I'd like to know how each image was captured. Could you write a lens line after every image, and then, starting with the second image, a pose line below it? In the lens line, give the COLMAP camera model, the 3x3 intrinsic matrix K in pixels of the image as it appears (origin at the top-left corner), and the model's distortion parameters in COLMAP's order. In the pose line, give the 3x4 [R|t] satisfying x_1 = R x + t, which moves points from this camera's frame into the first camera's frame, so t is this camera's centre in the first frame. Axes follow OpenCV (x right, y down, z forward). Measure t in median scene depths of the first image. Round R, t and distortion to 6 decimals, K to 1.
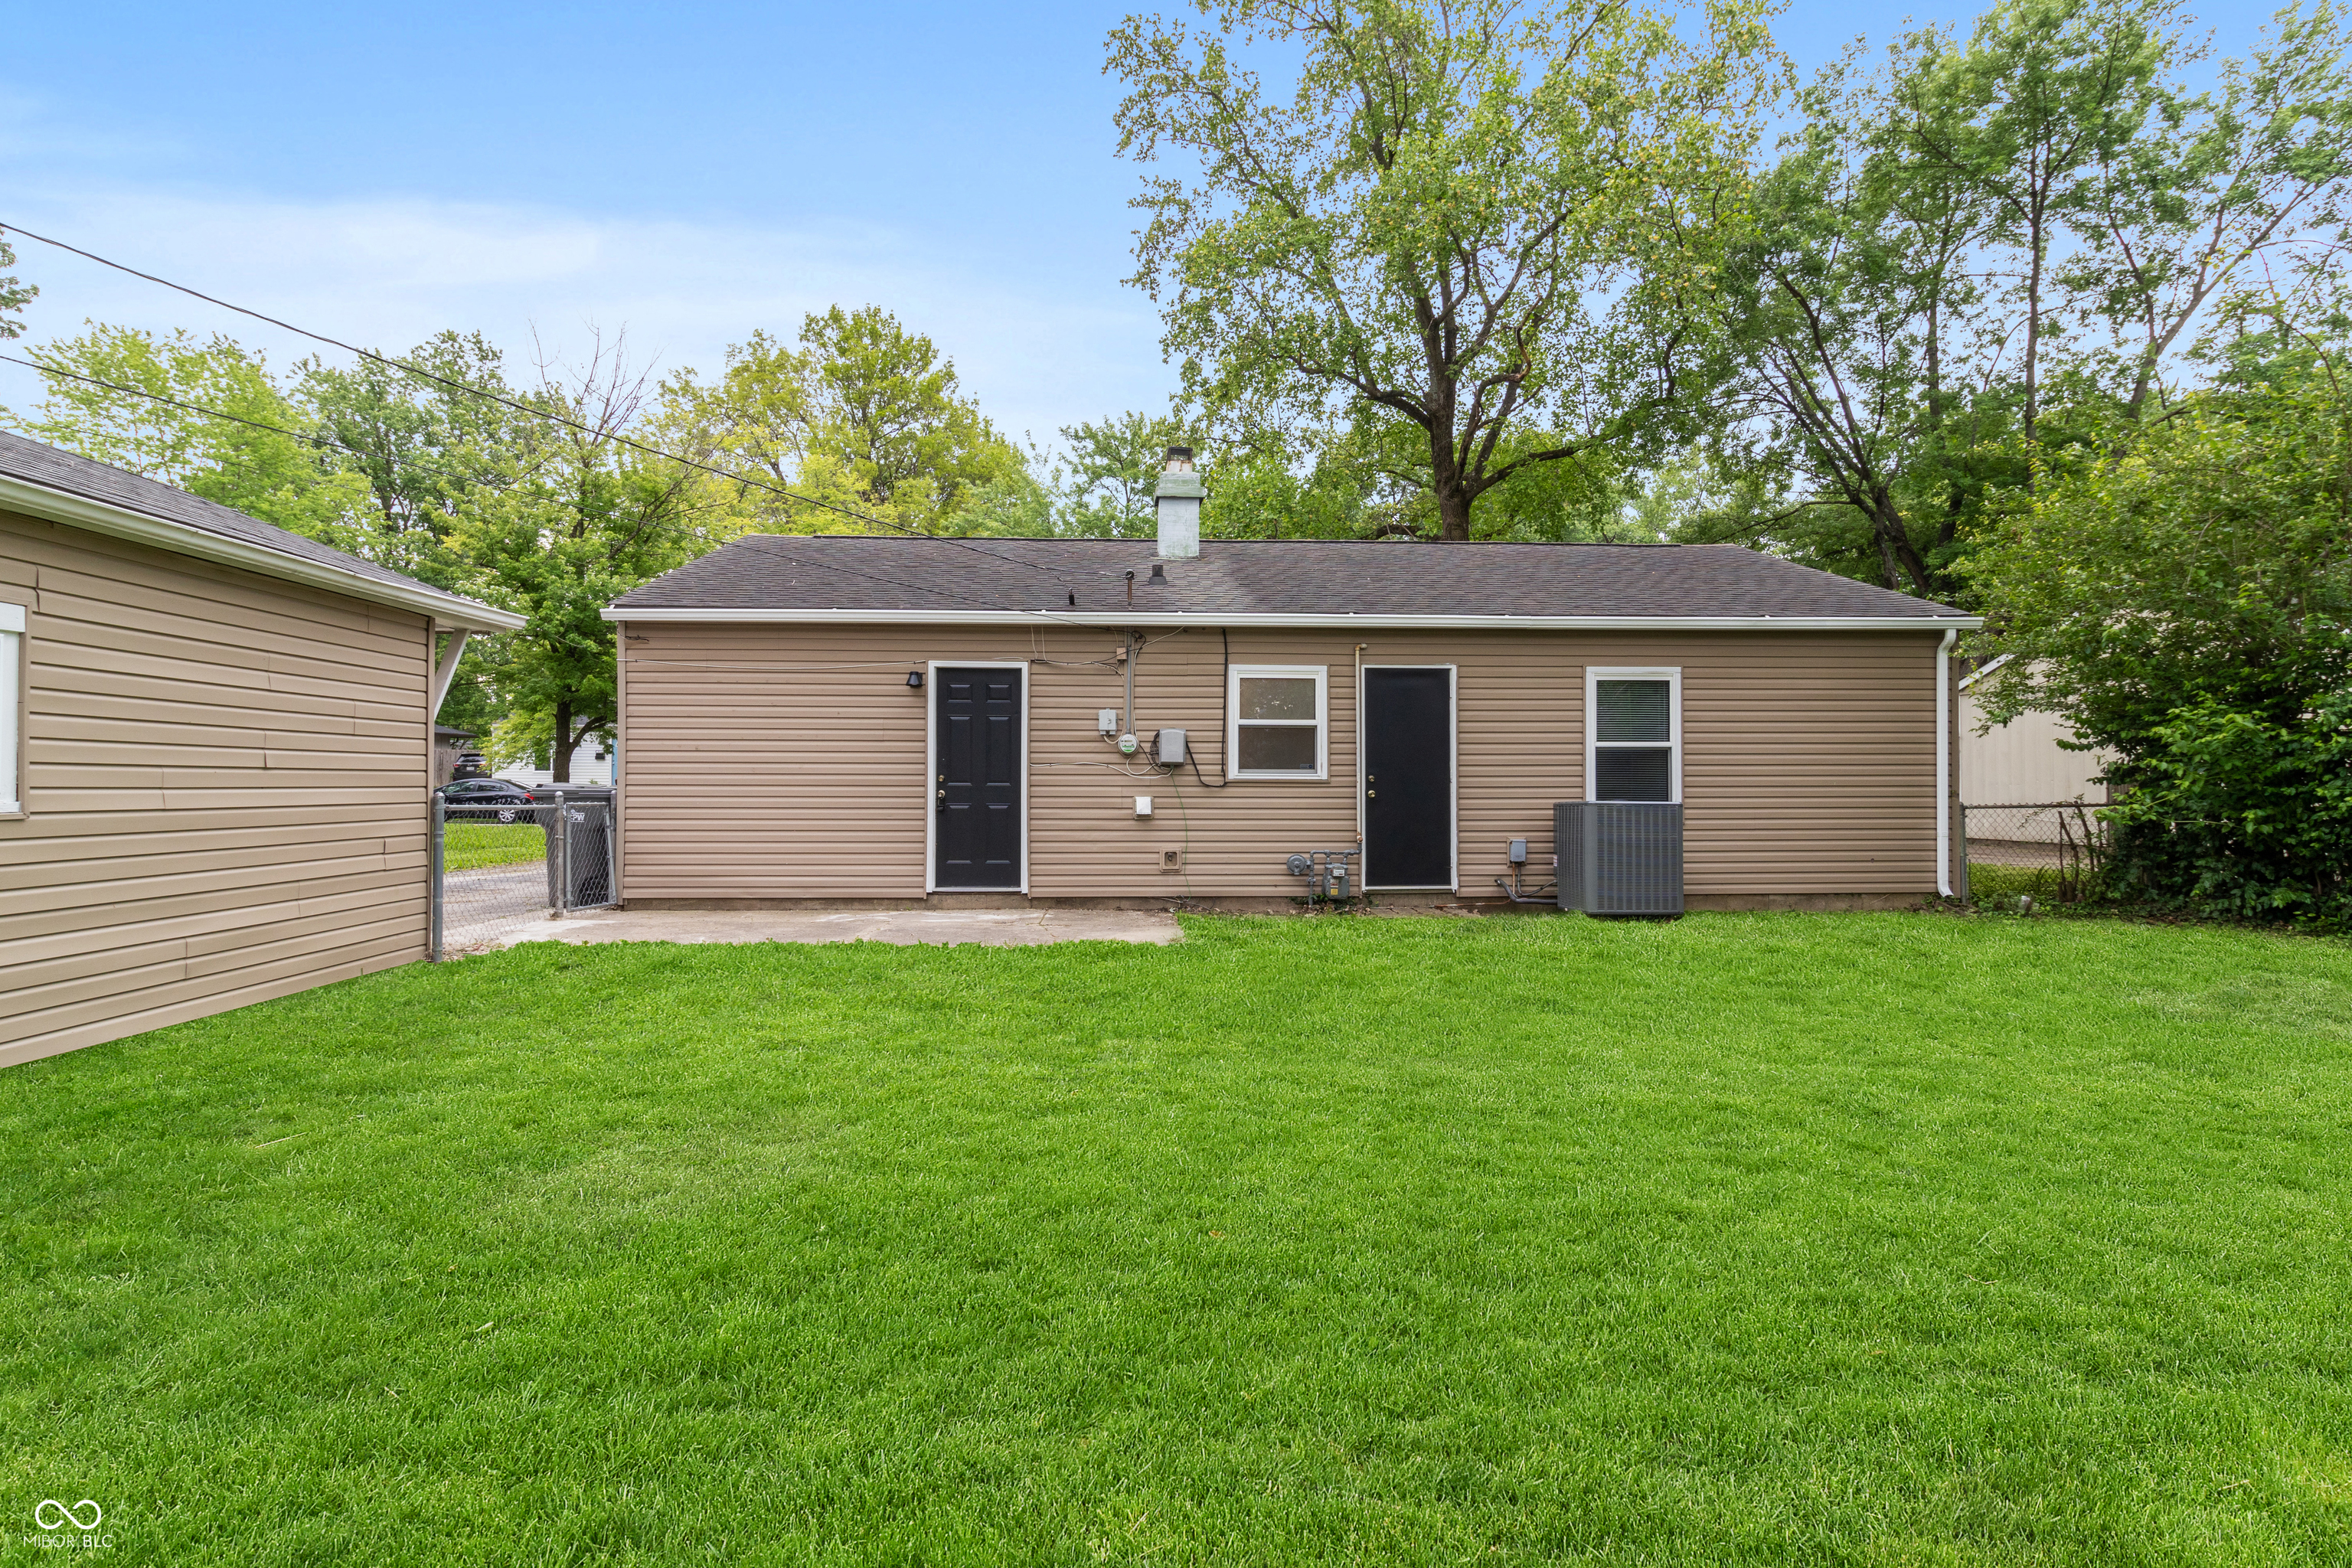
lens RADIAL K [[1268.9, 0, 1176.0], [0, 1268.9, 784.0], [0, 0, 1]] dist [0.002454, 0.000487]
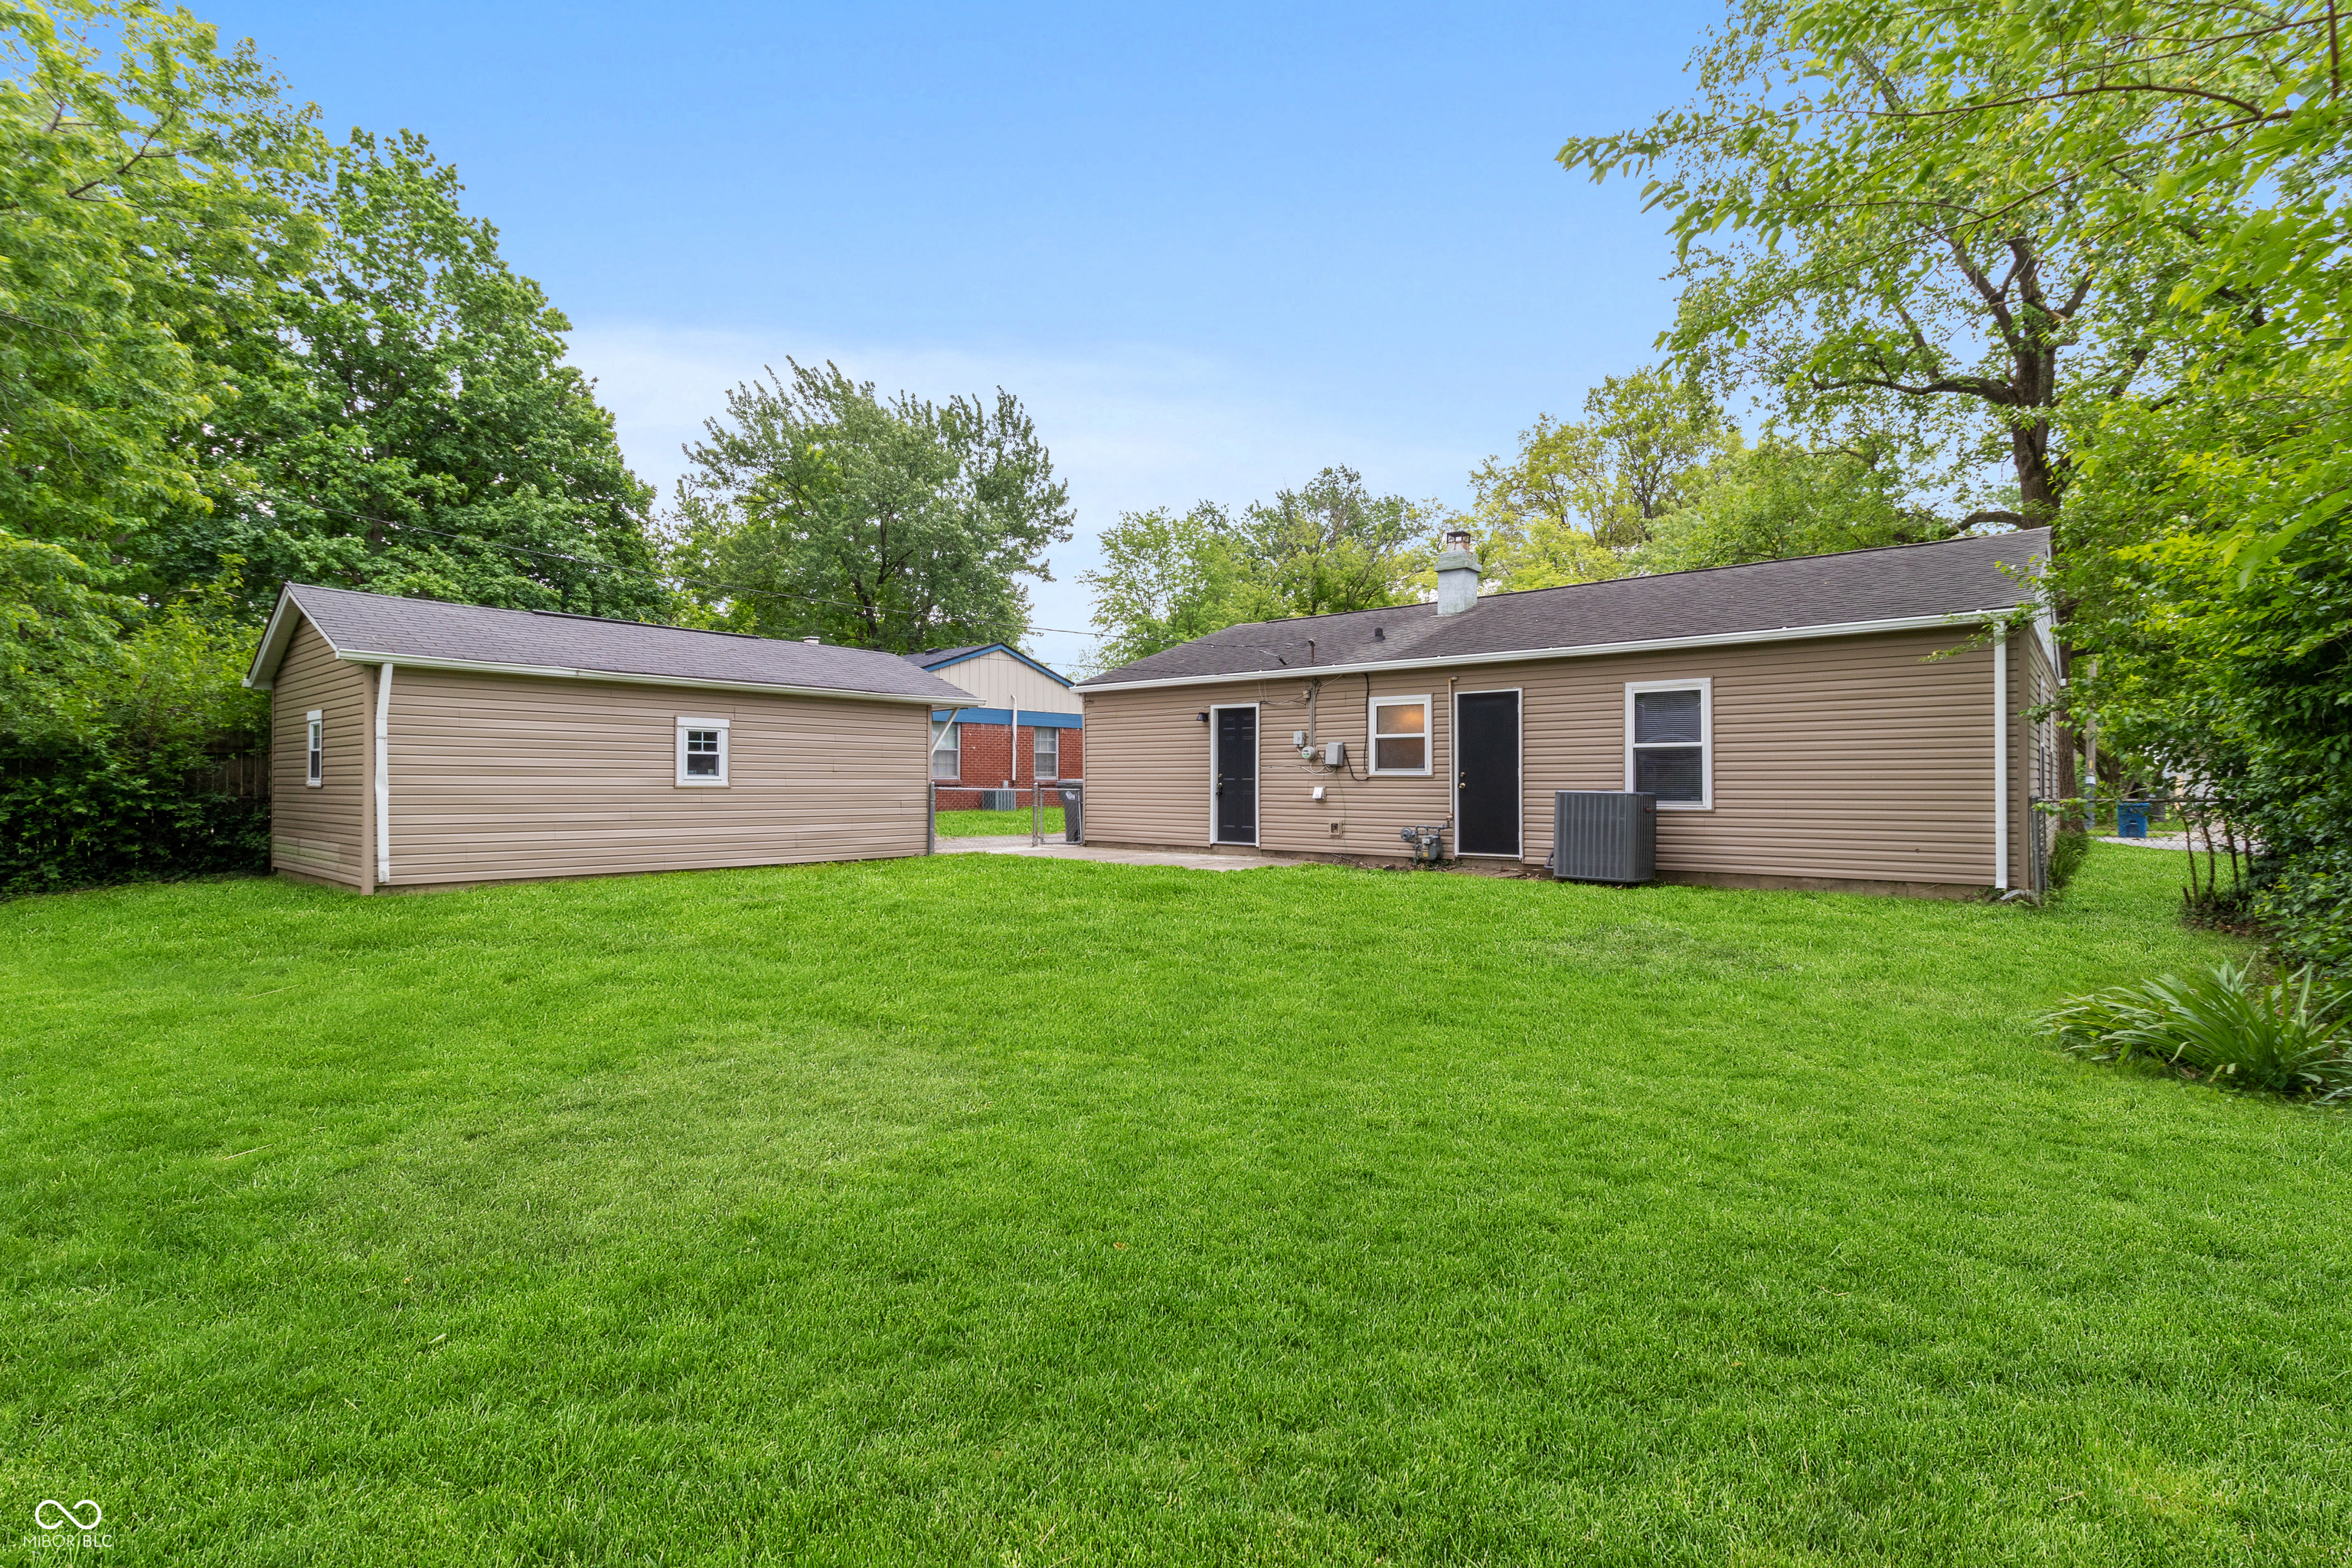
lens RADIAL K [[1111.3, 0, 1157.0], [0, 1111.3, 781.0], [0, 0, 1]] dist [0.001597, 0.000066]
pose [[0.706376, -0.000780, -0.707836, 0.776492], [-0.002631, 0.999990, -0.003727, 0.008211], [0.707832, 0.004495, 0.706367, -0.084025]]
